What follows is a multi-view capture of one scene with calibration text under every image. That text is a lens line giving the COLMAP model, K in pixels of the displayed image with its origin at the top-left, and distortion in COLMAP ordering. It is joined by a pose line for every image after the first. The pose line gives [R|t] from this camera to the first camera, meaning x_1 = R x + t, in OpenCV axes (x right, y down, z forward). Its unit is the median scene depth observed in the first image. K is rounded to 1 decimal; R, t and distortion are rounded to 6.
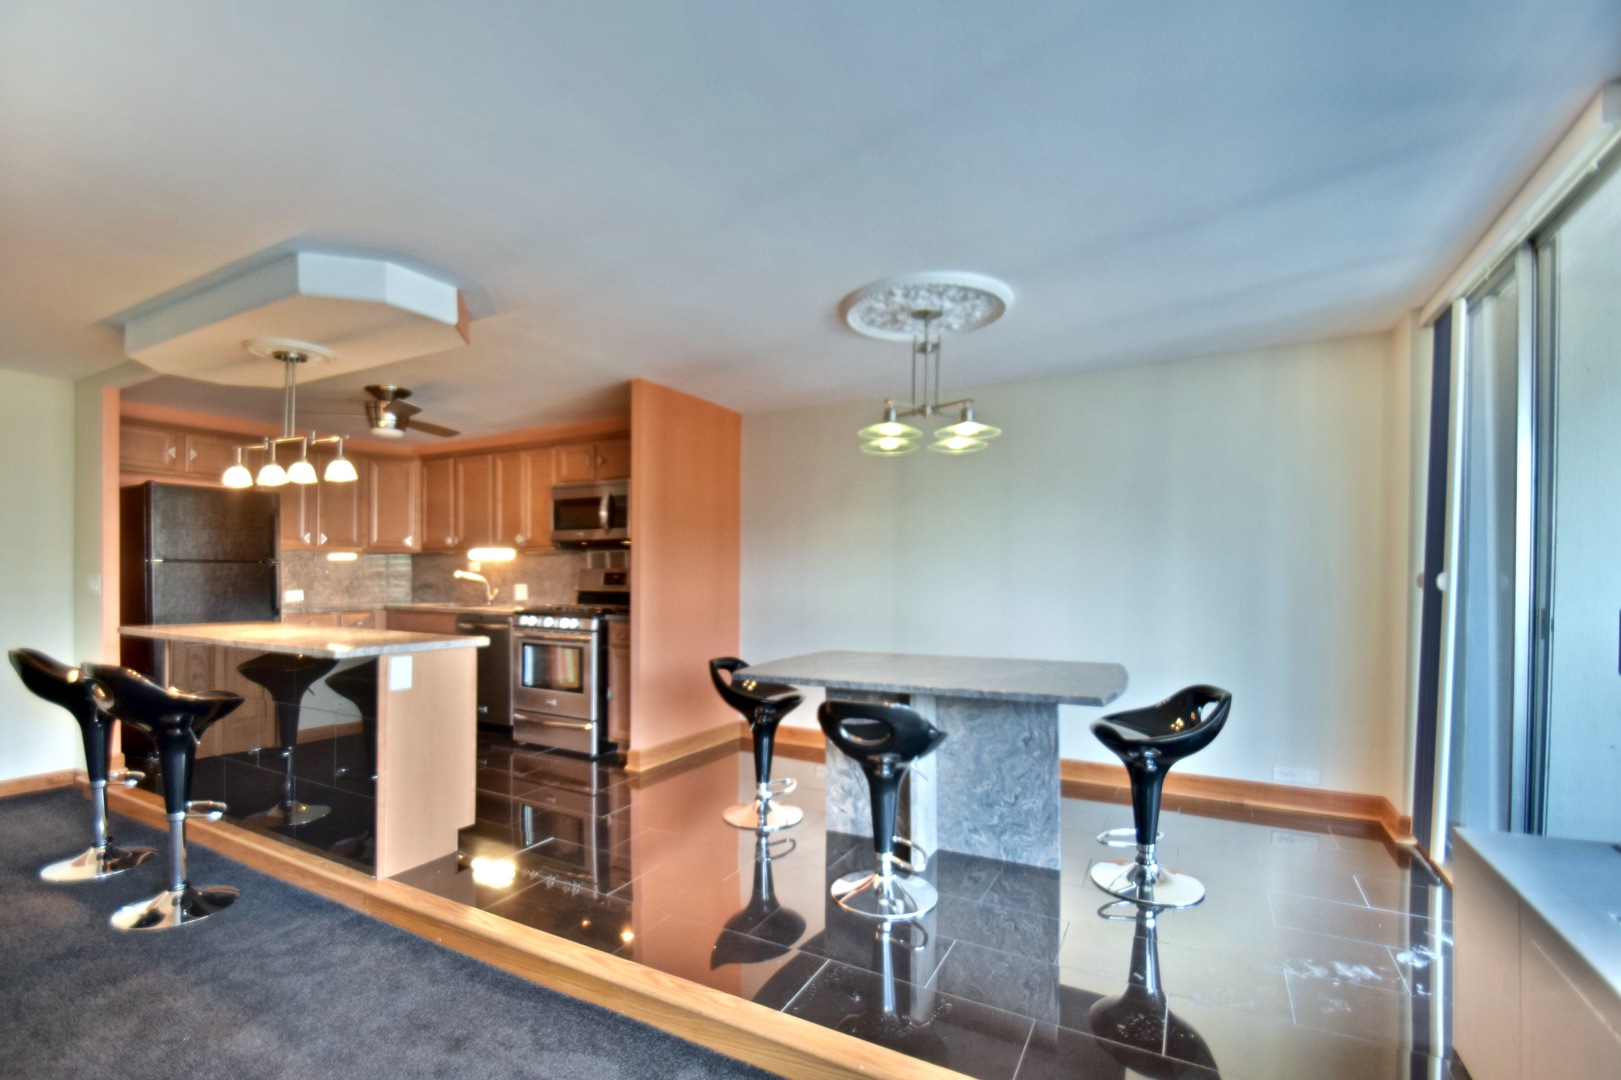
lens RADIAL K [[727.5, 0, 796.4], [0, 727.5, 580.6], [0, 0, 1]] dist [0.000037, -0.000951]
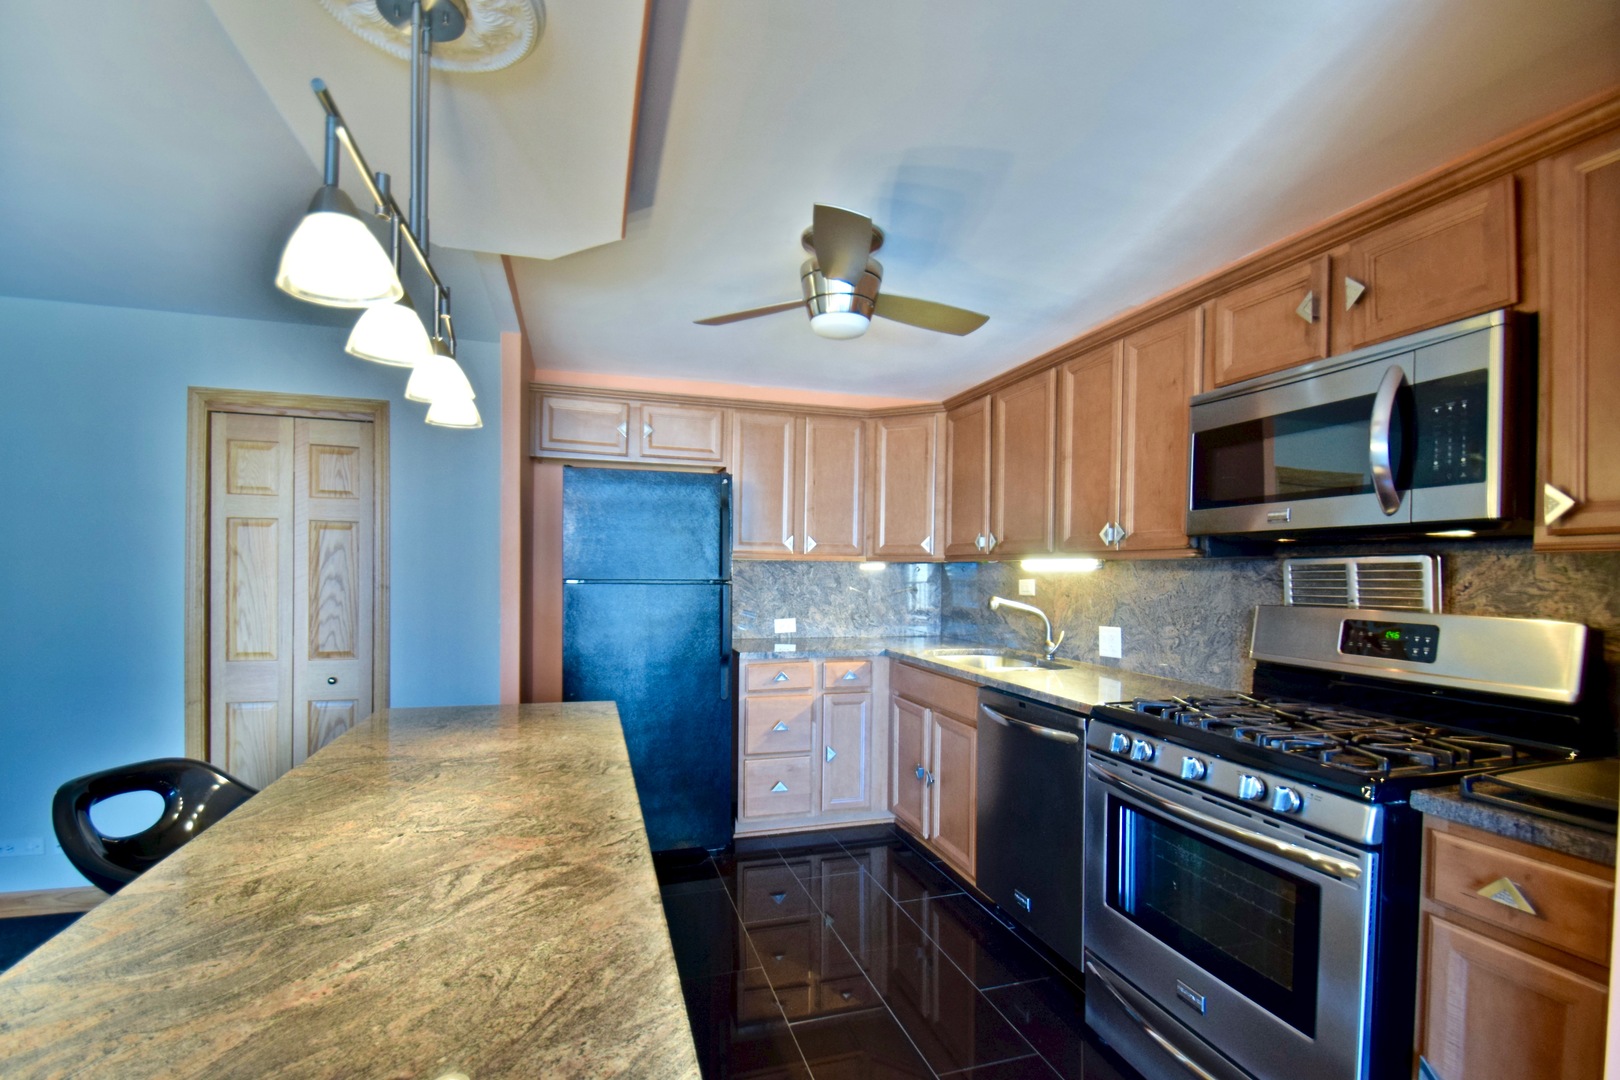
lens RADIAL K [[727.1, 0, 795.9], [0, 727.1, 580.5], [0, 0, 1]] dist [0.000037, -0.000951]
pose [[0.717118, 0.012298, -0.696843, -0.191029], [-0.014377, 0.999893, 0.002851, -0.025190], [0.696804, 0.007974, 0.717218, 0.504455]]
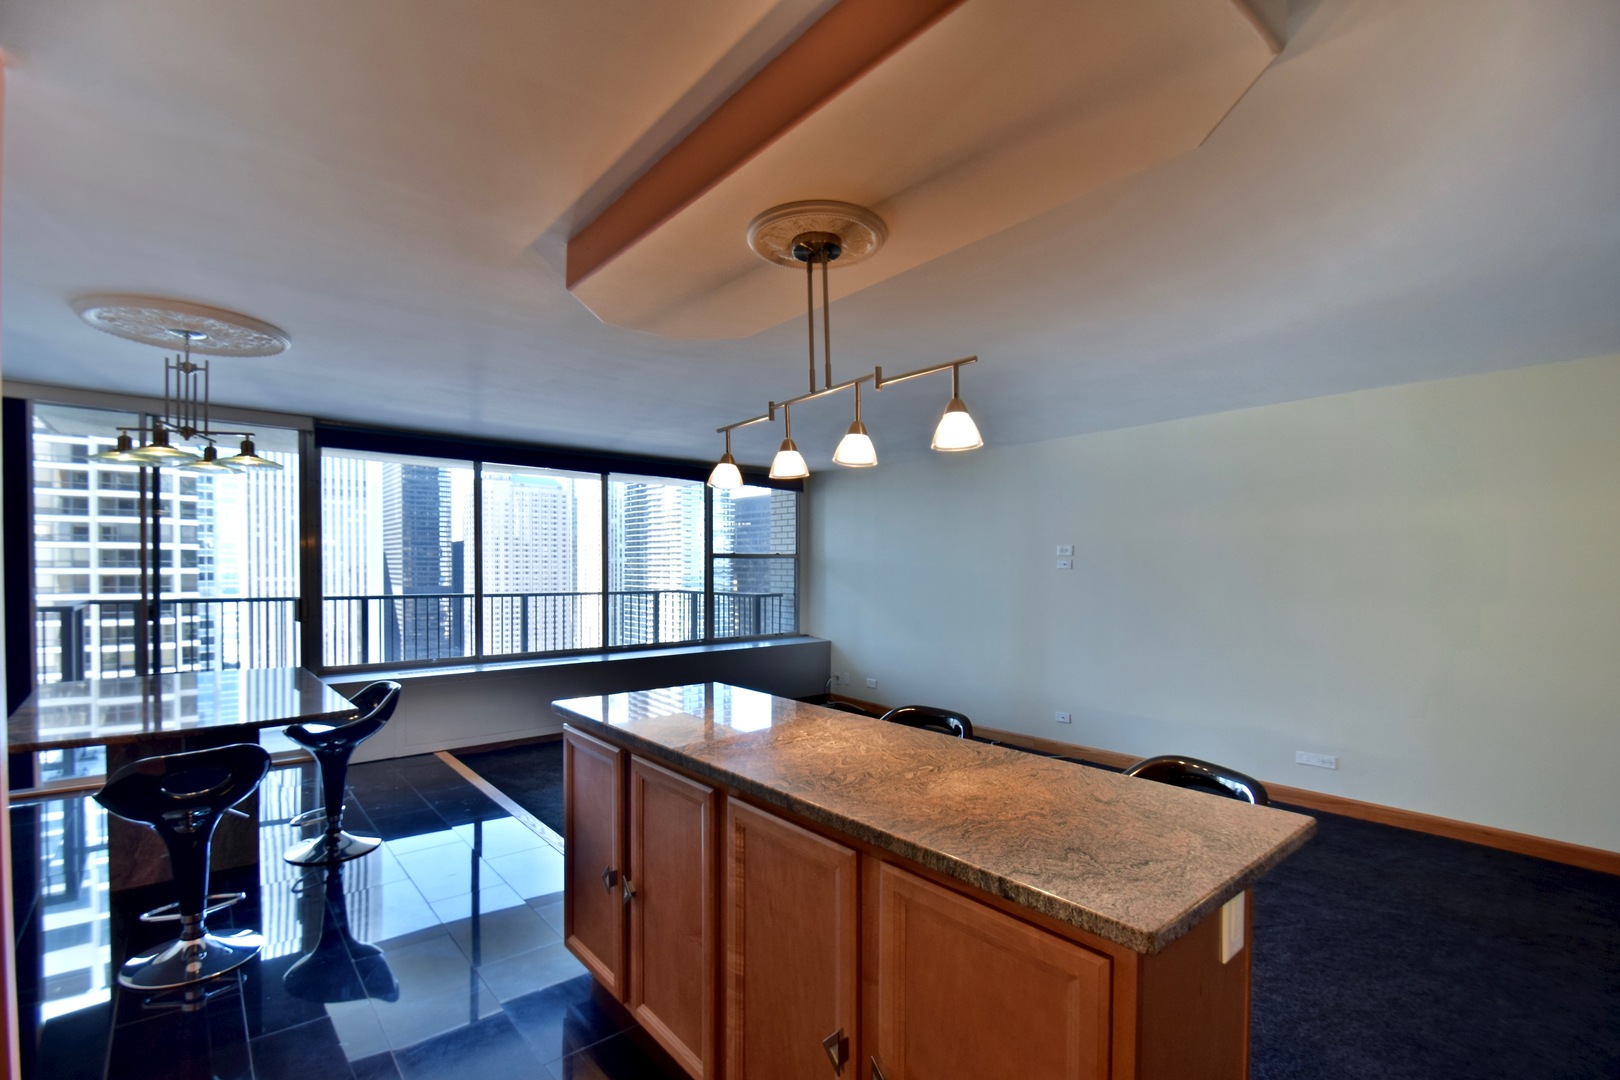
lens RADIAL K [[727.1, 0, 795.9], [0, 727.1, 580.5], [0, 0, 1]] dist [0.000037, -0.000951]
pose [[-0.932443, -0.017194, 0.360909, -0.515627], [-0.007017, 0.999540, 0.029490, -0.038083], [-0.361250, 0.024965, -0.932135, 0.888085]]
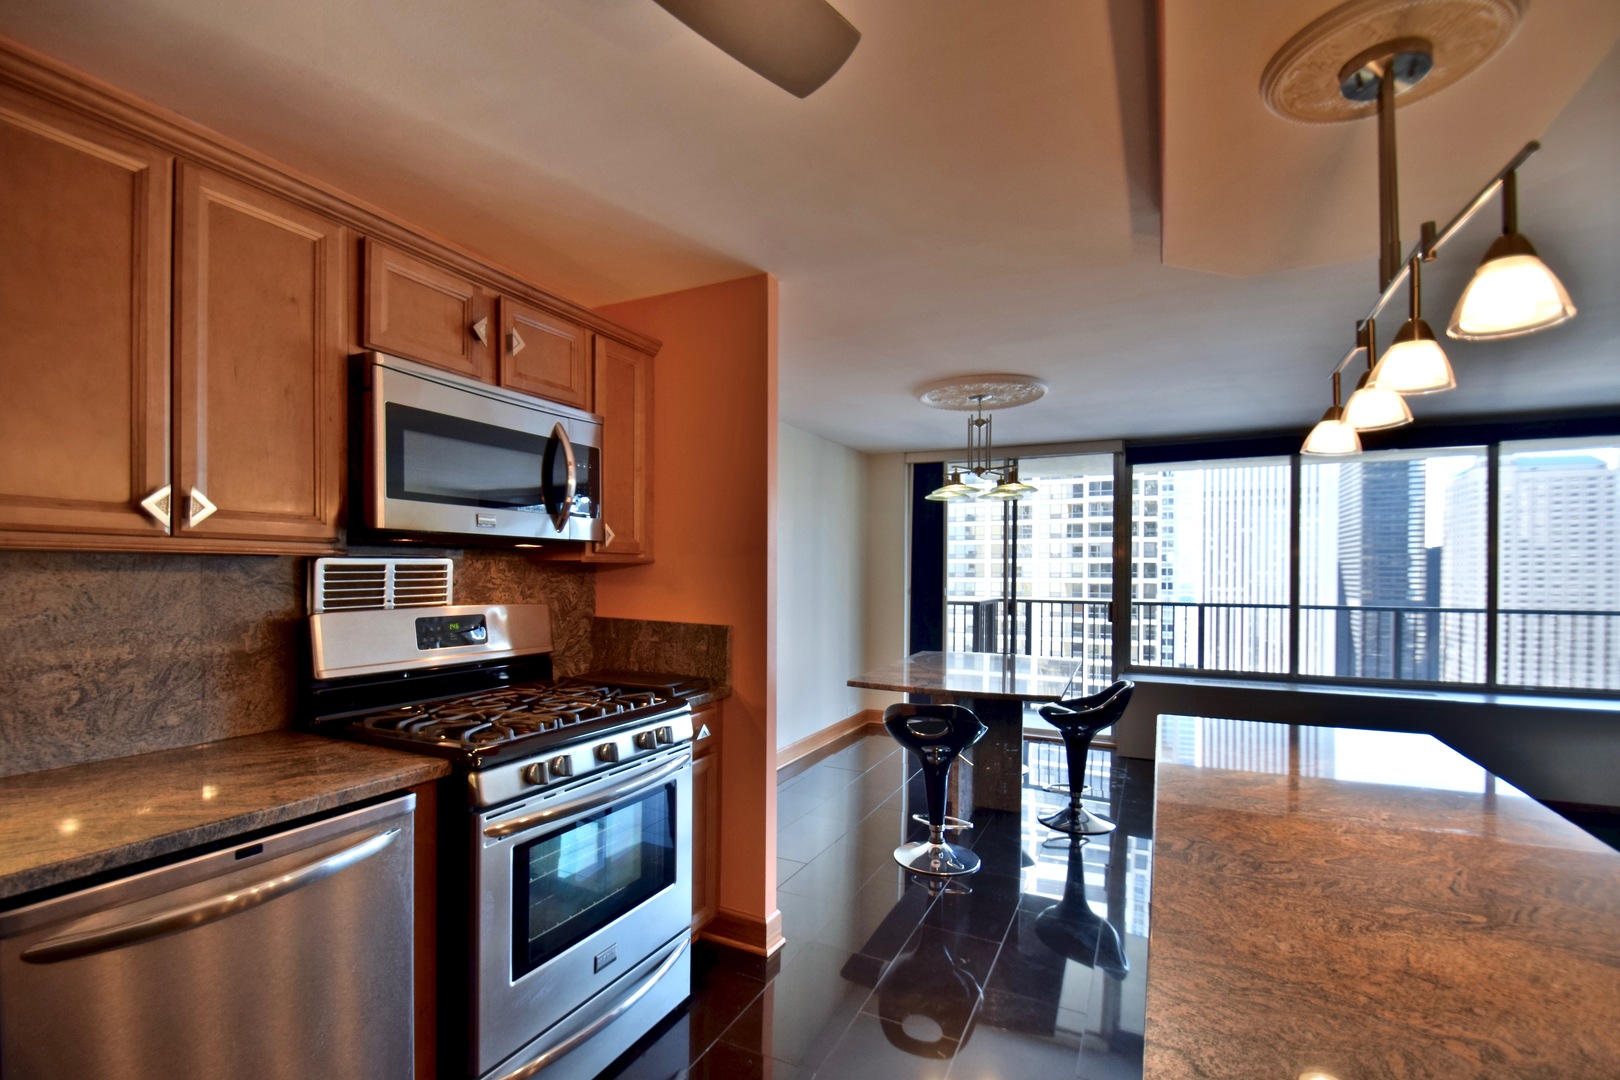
lens RADIAL K [[727.1, 0, 795.9], [0, 727.1, 580.5], [0, 0, 1]] dist [0.000037, -0.000951]
pose [[-0.048010, -0.015798, 0.998722, -0.610812], [0.004780, 0.999860, 0.016046, -0.033107], [-0.998835, 0.005544, -0.047928, 0.759608]]
